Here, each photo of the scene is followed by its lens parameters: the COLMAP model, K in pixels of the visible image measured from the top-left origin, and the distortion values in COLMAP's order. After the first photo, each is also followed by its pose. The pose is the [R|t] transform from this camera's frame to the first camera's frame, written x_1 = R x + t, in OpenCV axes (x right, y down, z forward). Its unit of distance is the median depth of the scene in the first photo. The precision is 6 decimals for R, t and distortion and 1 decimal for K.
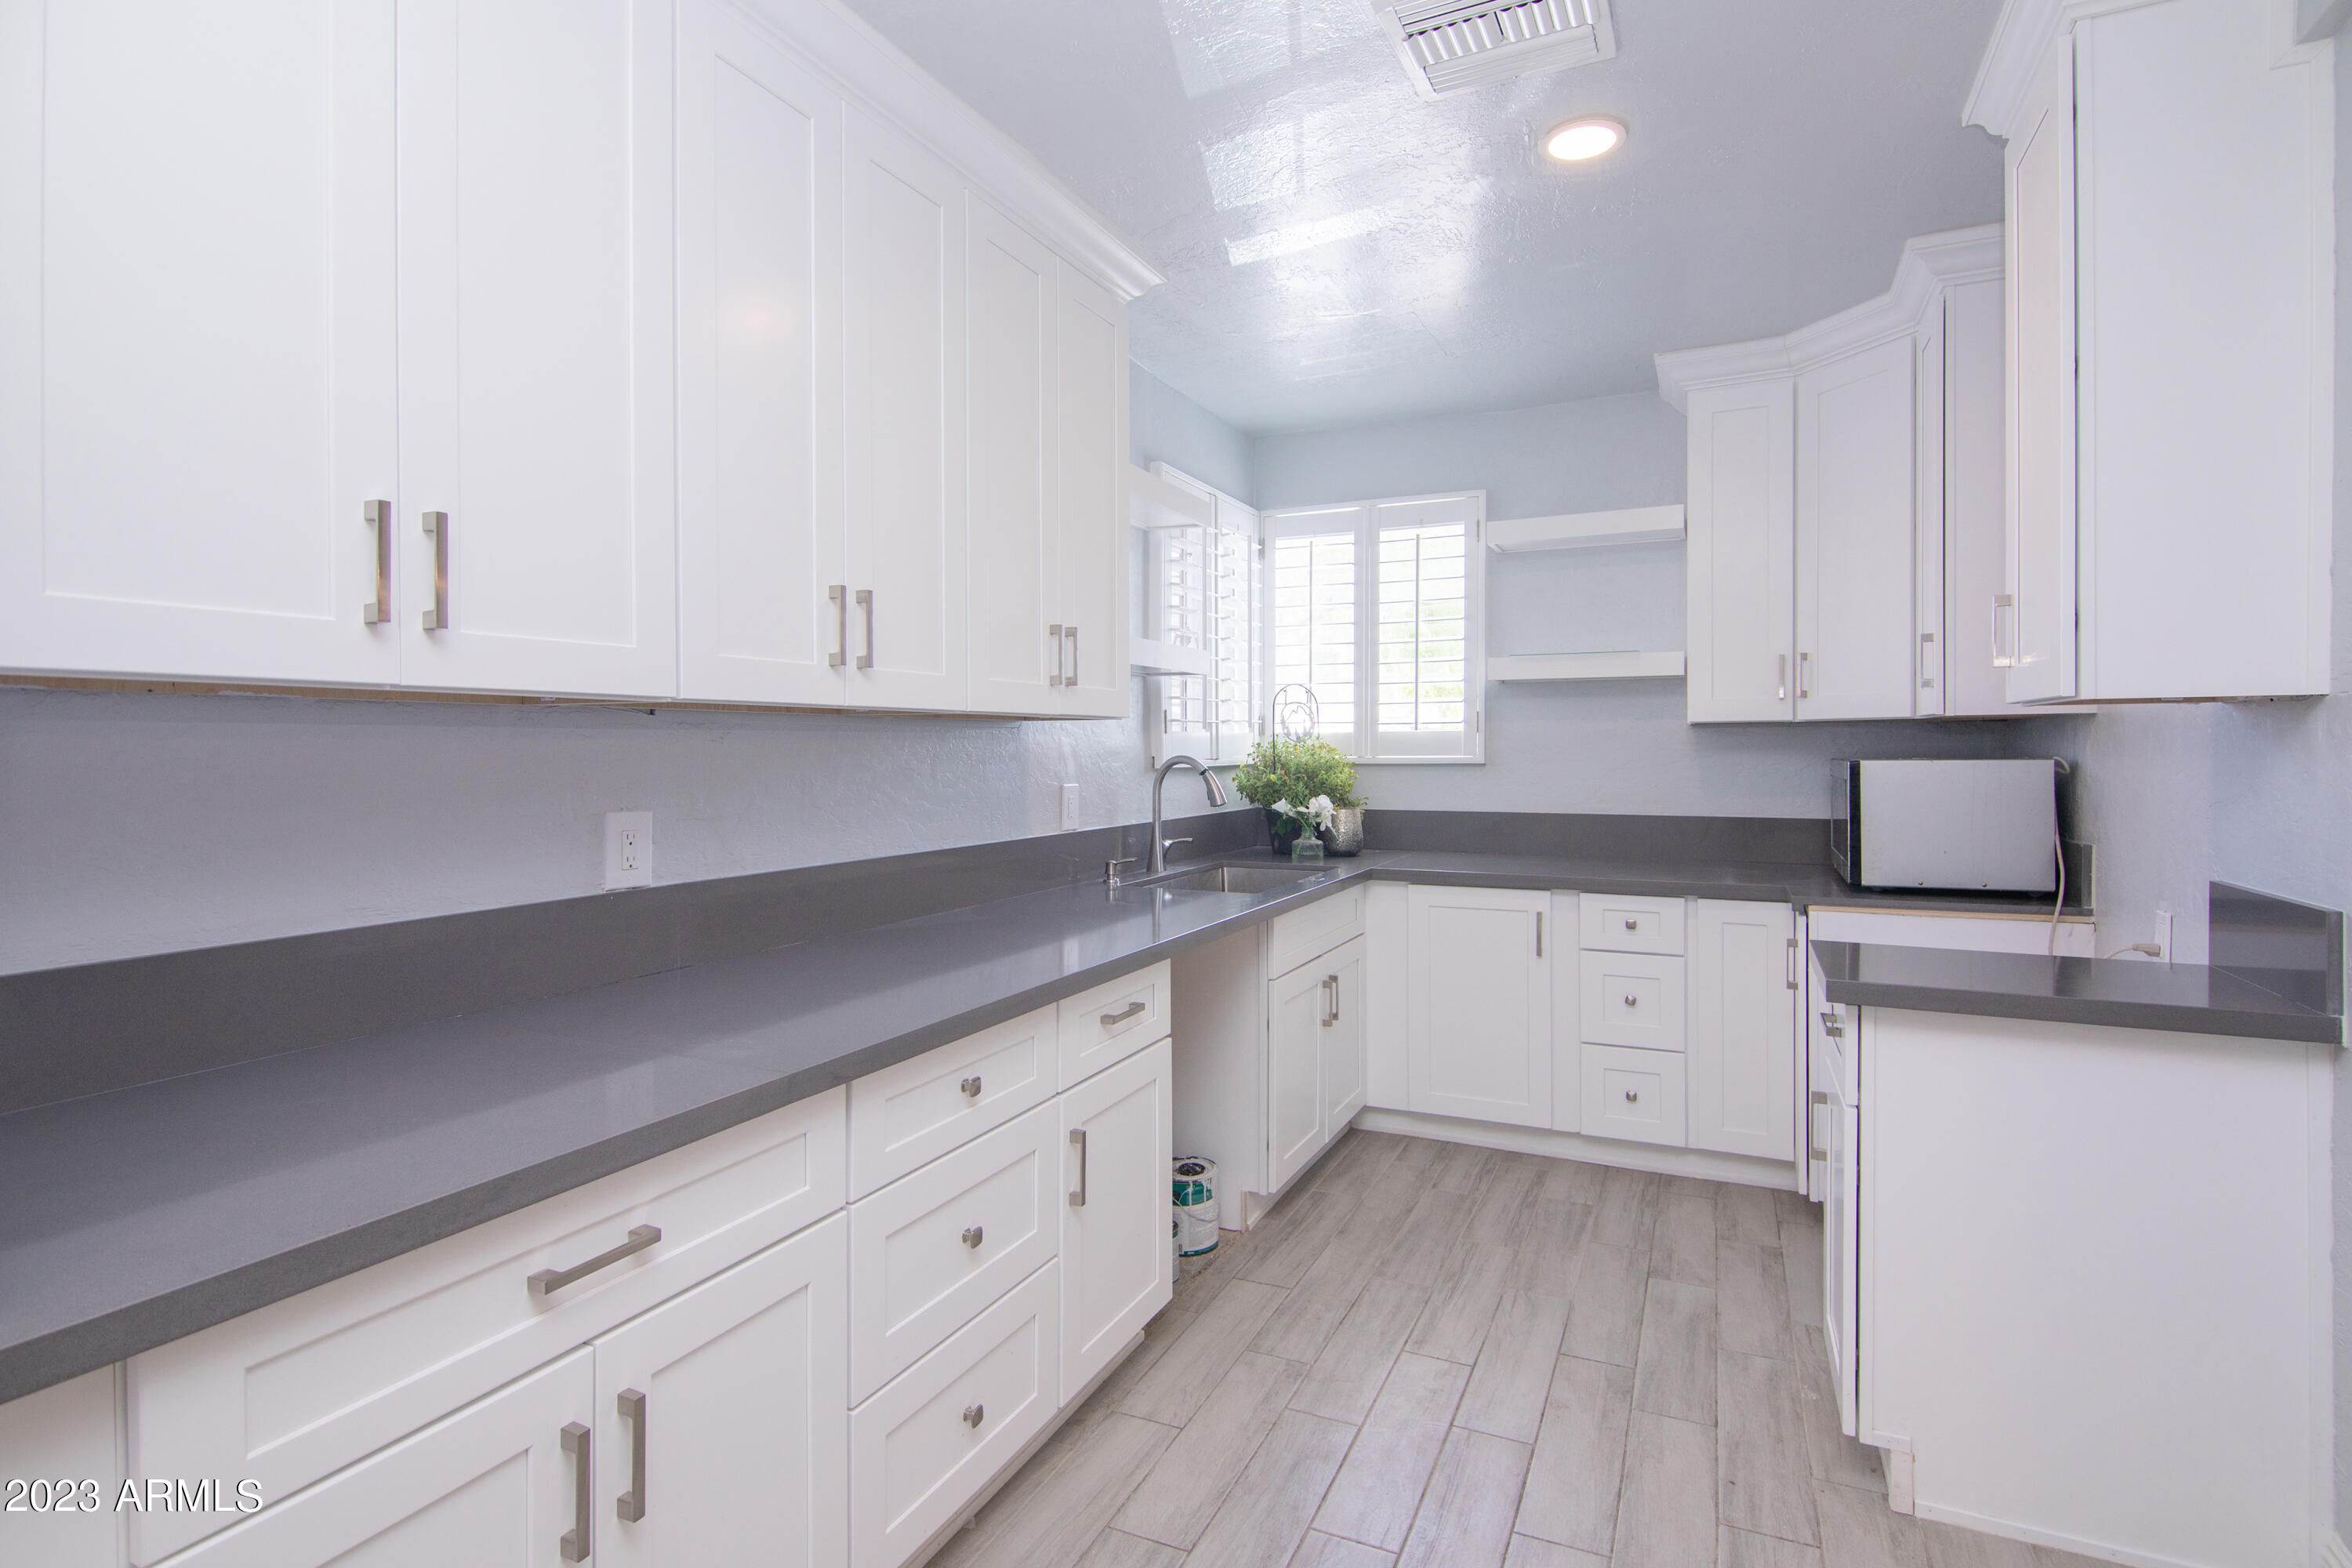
lens RADIAL K [[1104.7, 0, 1184.3], [0, 1104.7, 788.8], [0, 0, 1]] dist [0.001152, -0.010793]
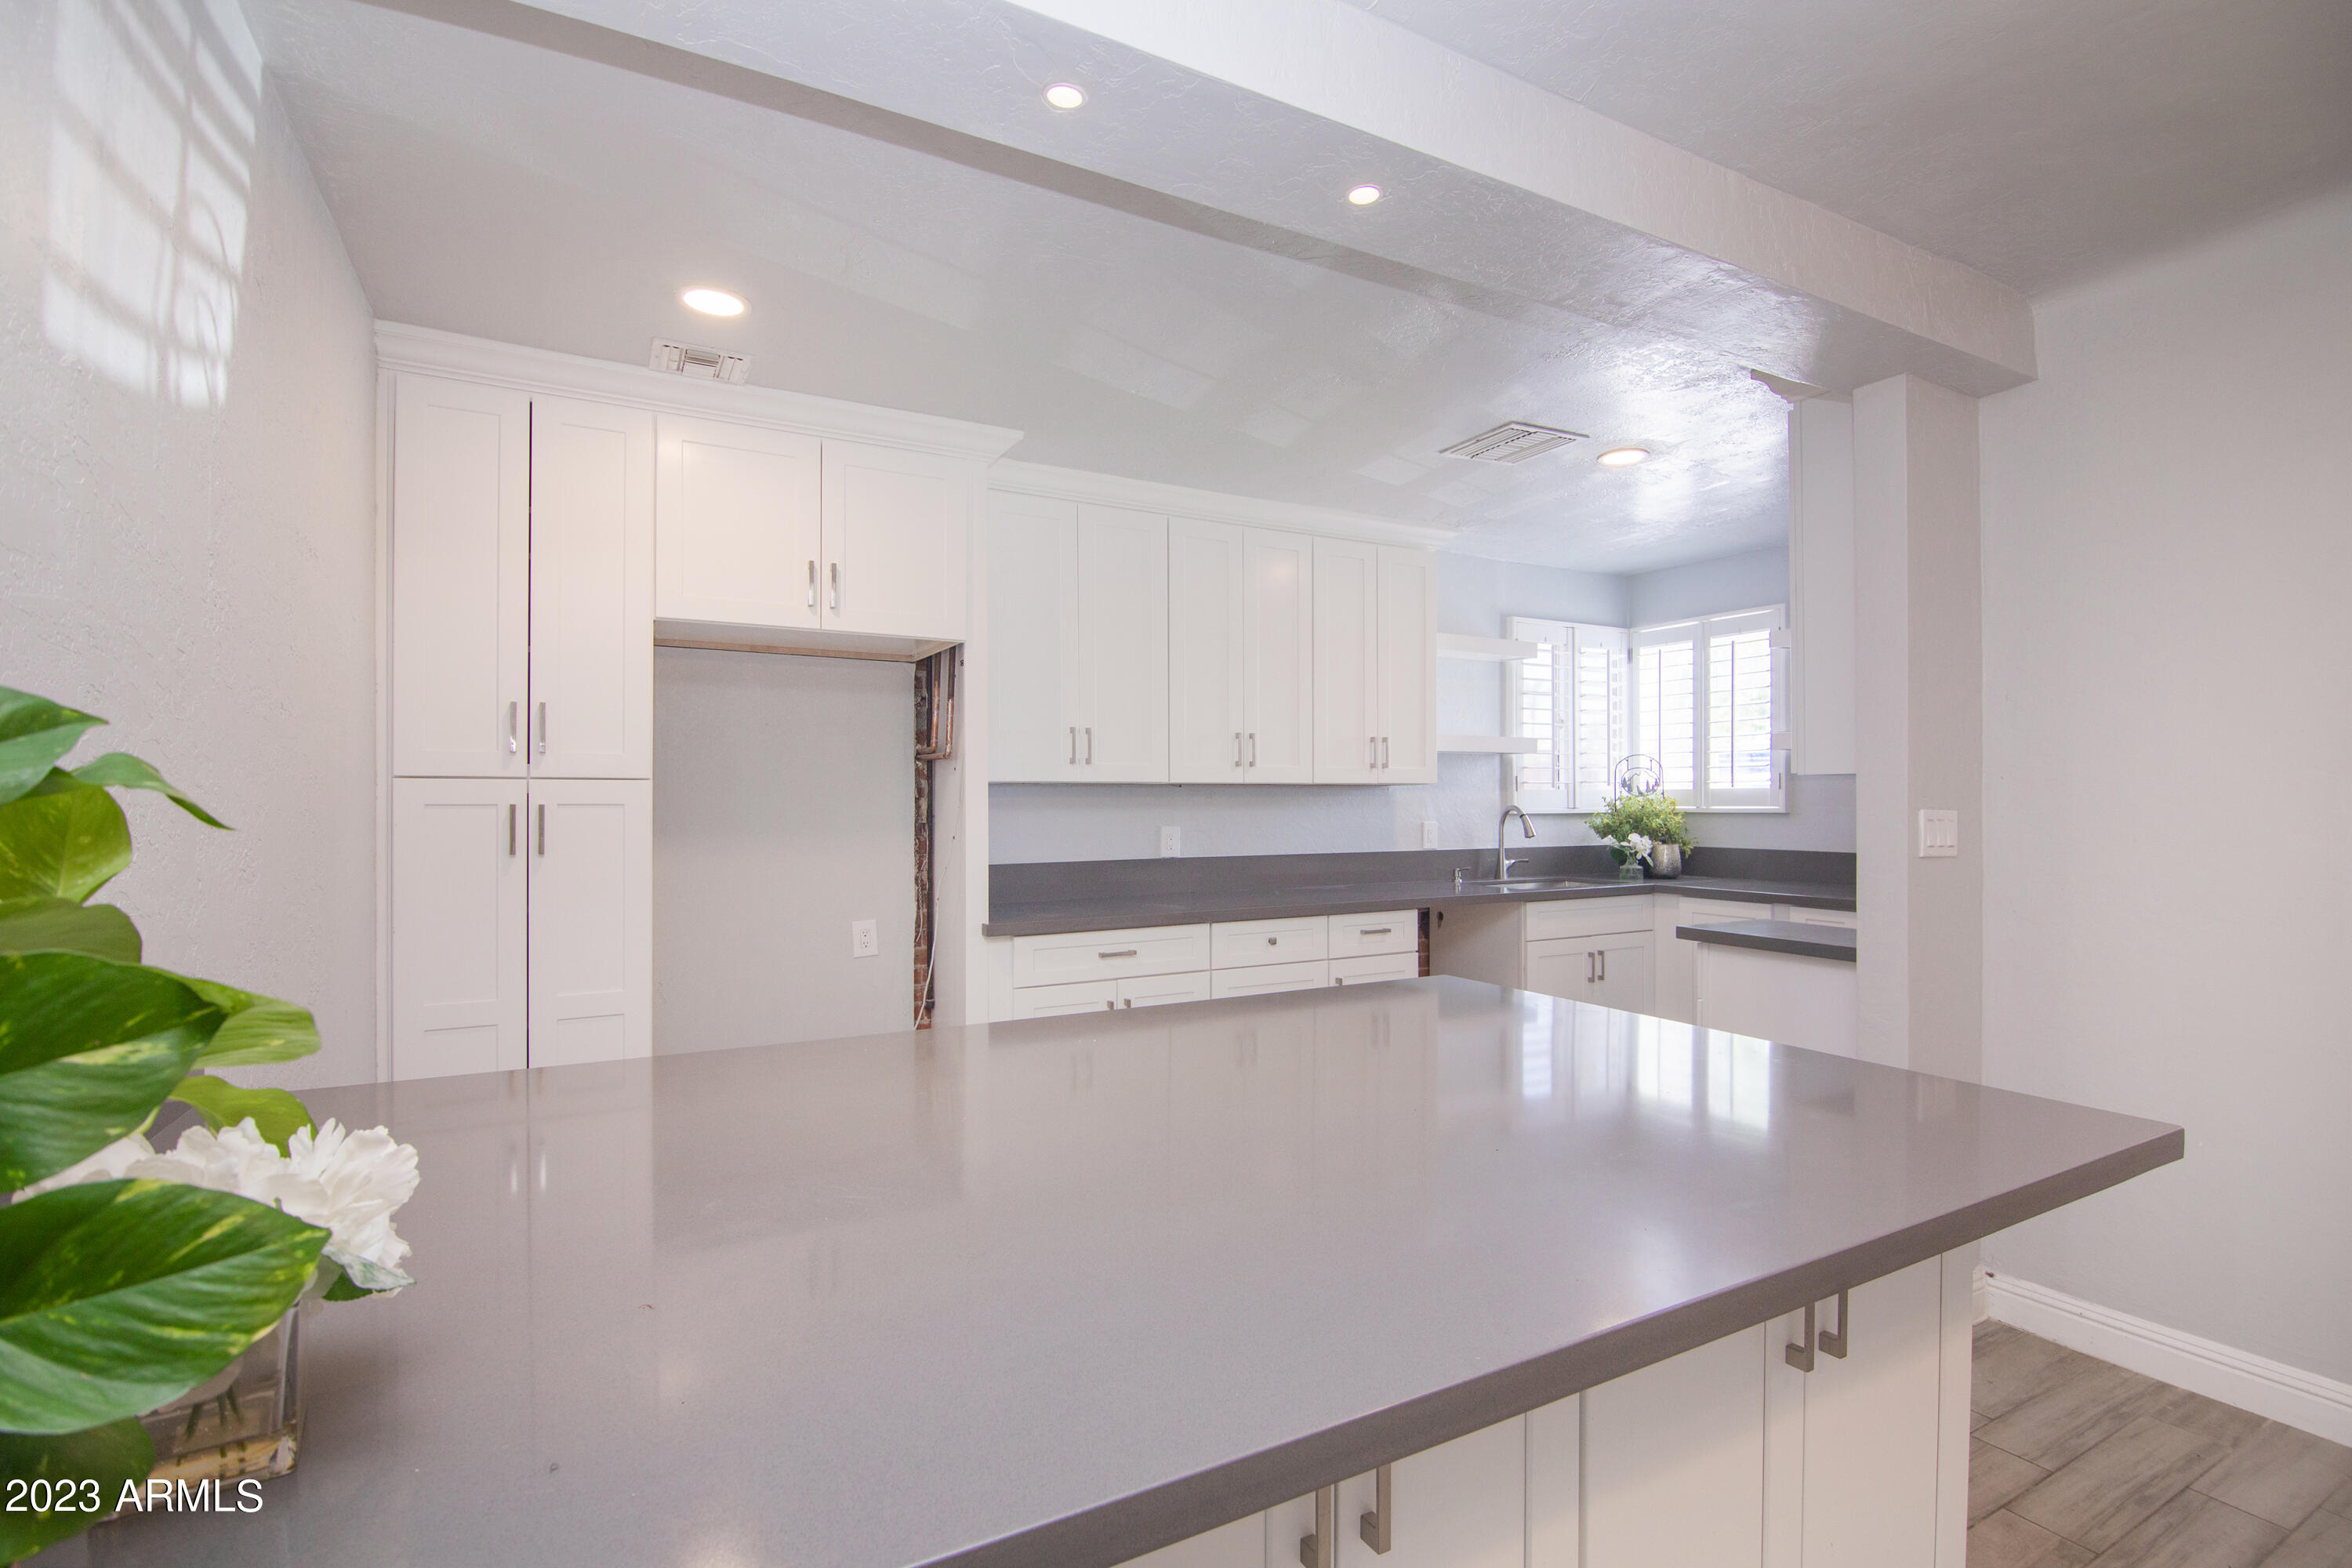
lens RADIAL K [[1104.7, 0, 1184.3], [0, 1104.7, 788.8], [0, 0, 1]] dist [0.001152, -0.010793]
pose [[0.808257, -0.007303, -0.588785, 0.461568], [-0.022092, 0.998843, -0.042715, 0.020038], [0.588416, 0.047532, 0.807160, -0.459123]]
